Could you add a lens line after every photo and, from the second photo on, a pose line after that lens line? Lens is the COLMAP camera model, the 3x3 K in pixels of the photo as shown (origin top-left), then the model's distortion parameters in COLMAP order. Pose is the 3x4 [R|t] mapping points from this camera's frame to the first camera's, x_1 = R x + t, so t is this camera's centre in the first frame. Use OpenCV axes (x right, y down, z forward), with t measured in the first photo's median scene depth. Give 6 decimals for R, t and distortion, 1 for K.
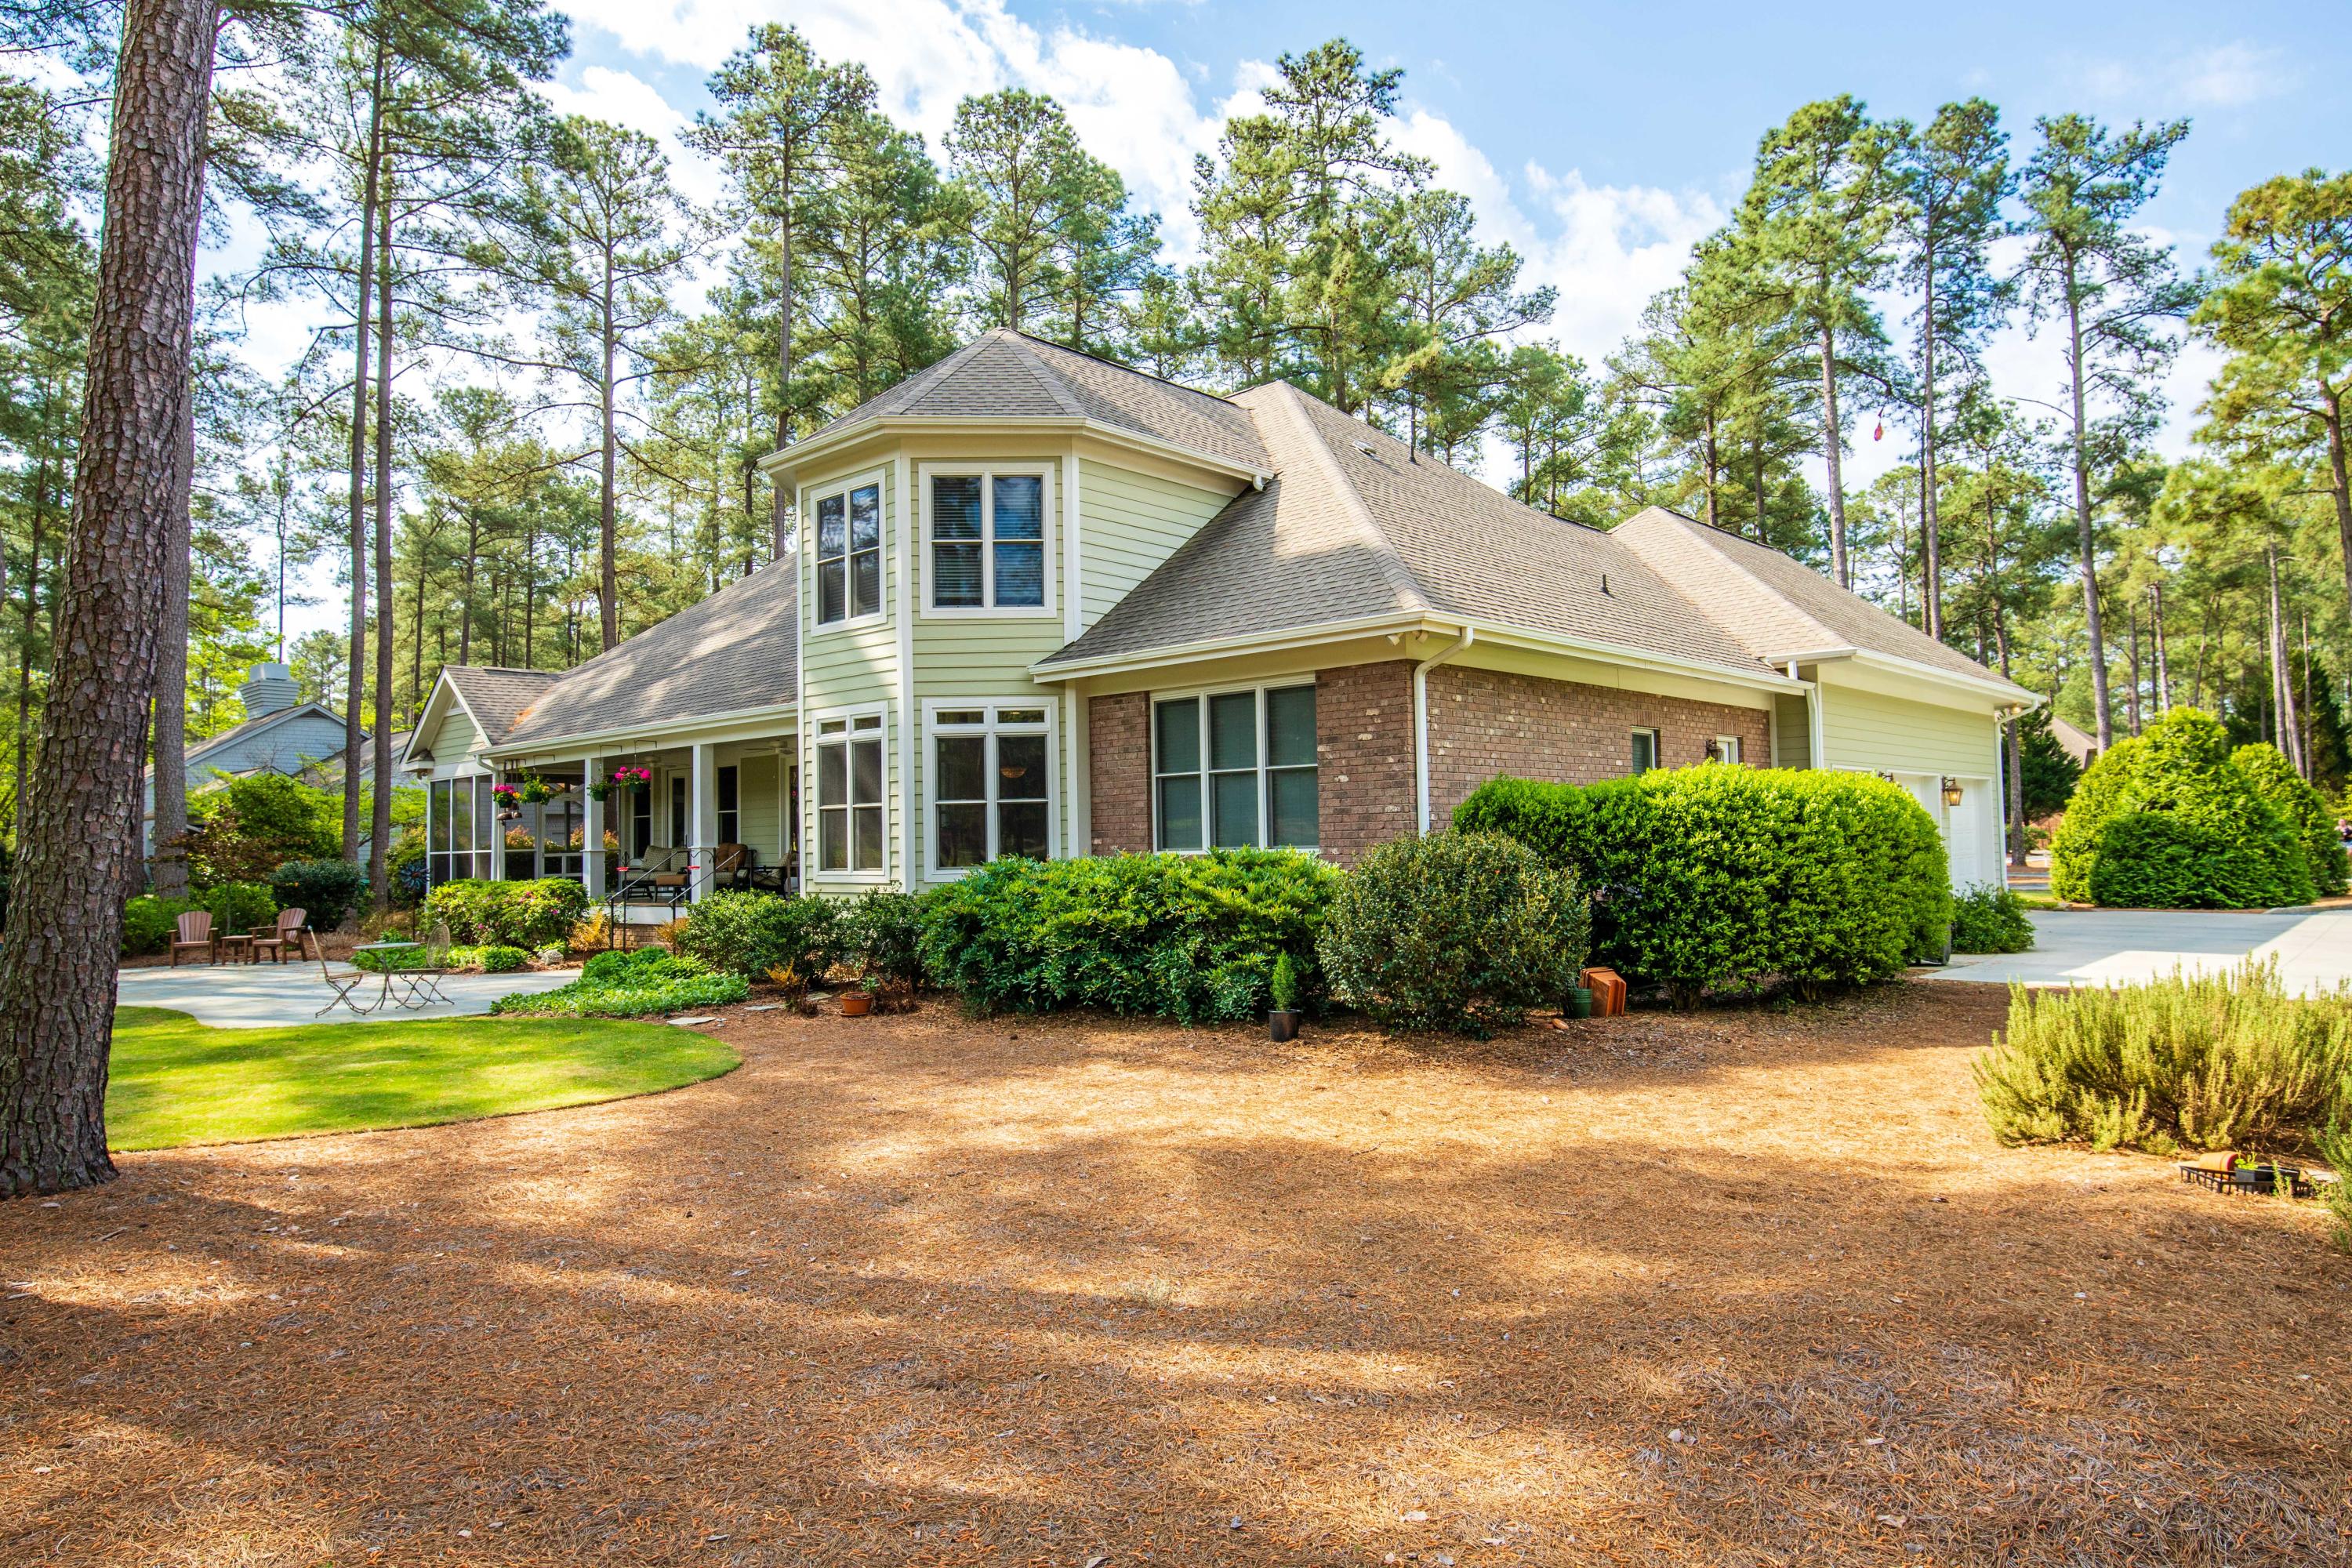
lens RADIAL K [[1465.0, 0, 1173.9], [0, 1465.0, 784.3], [0, 0, 1]] dist [-0.004947, -0.001331]
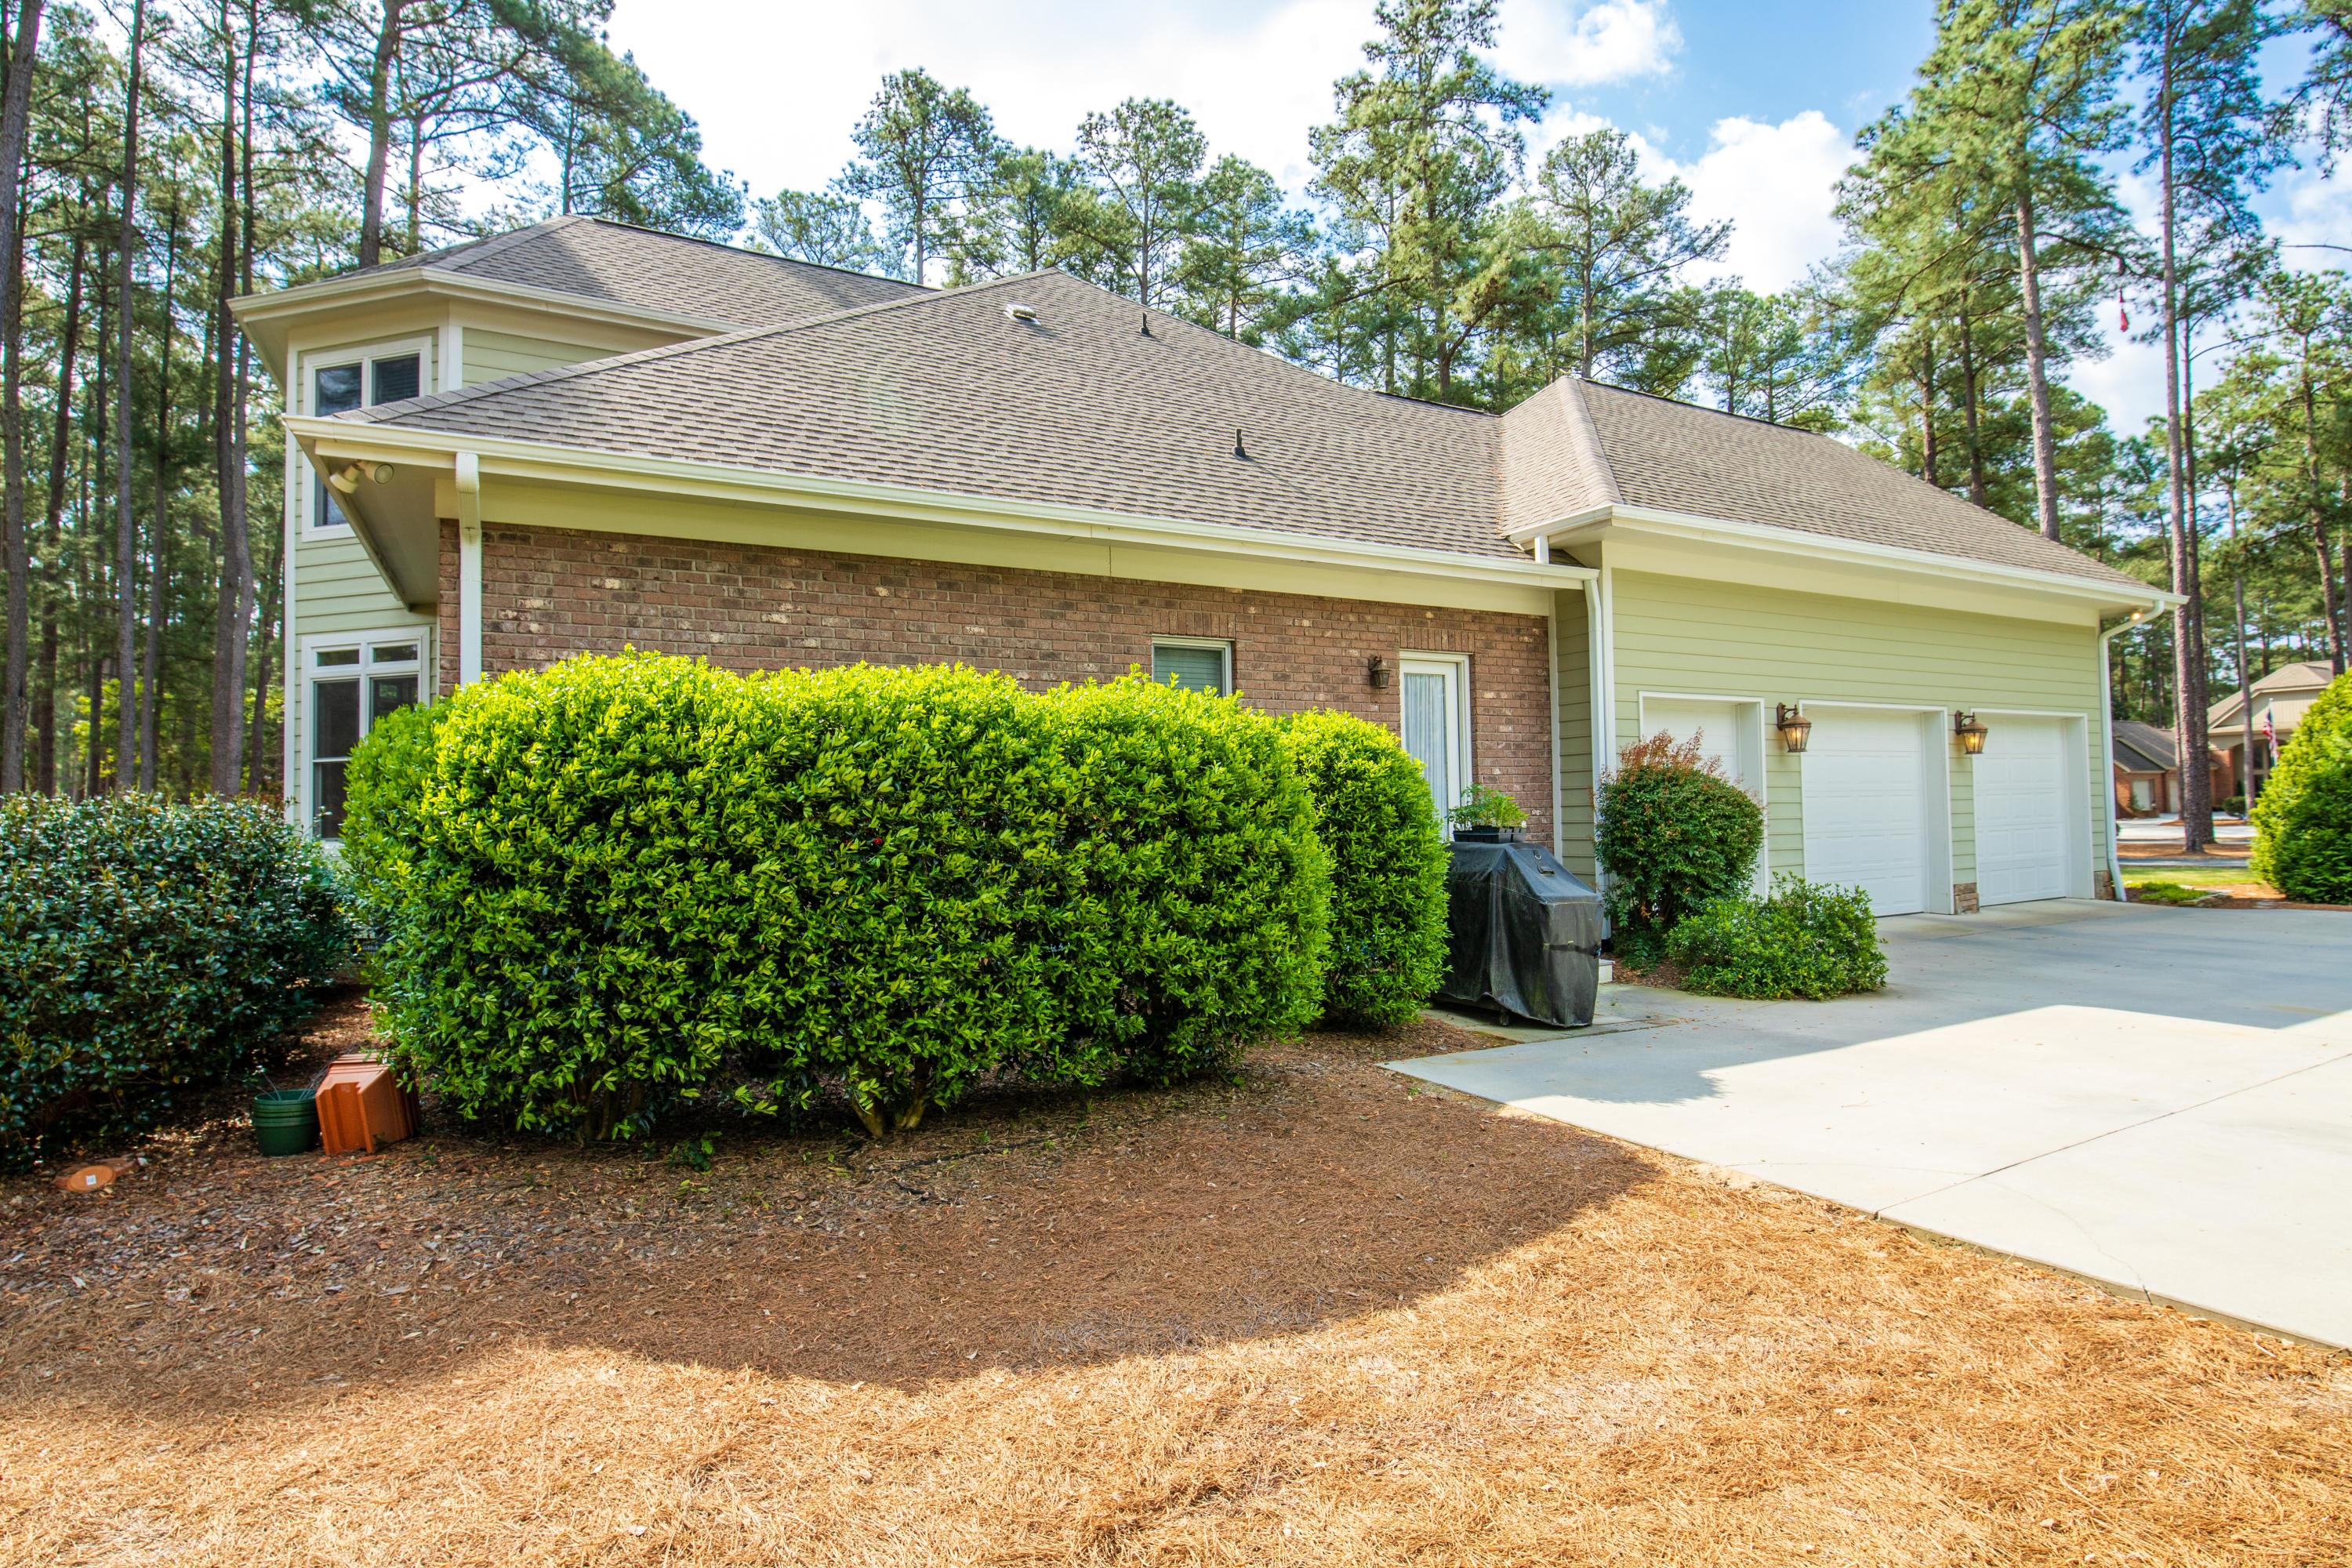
lens RADIAL K [[1182.1, 0, 1177.8], [0, 1182.1, 781.0], [0, 0, 1]] dist [-0.010271, 0.000109]
pose [[0.949485, -0.005291, -0.313768, 0.333142], [0.012500, 0.999702, 0.020967, 0.010600], [0.313564, -0.023830, 0.949268, 0.334576]]
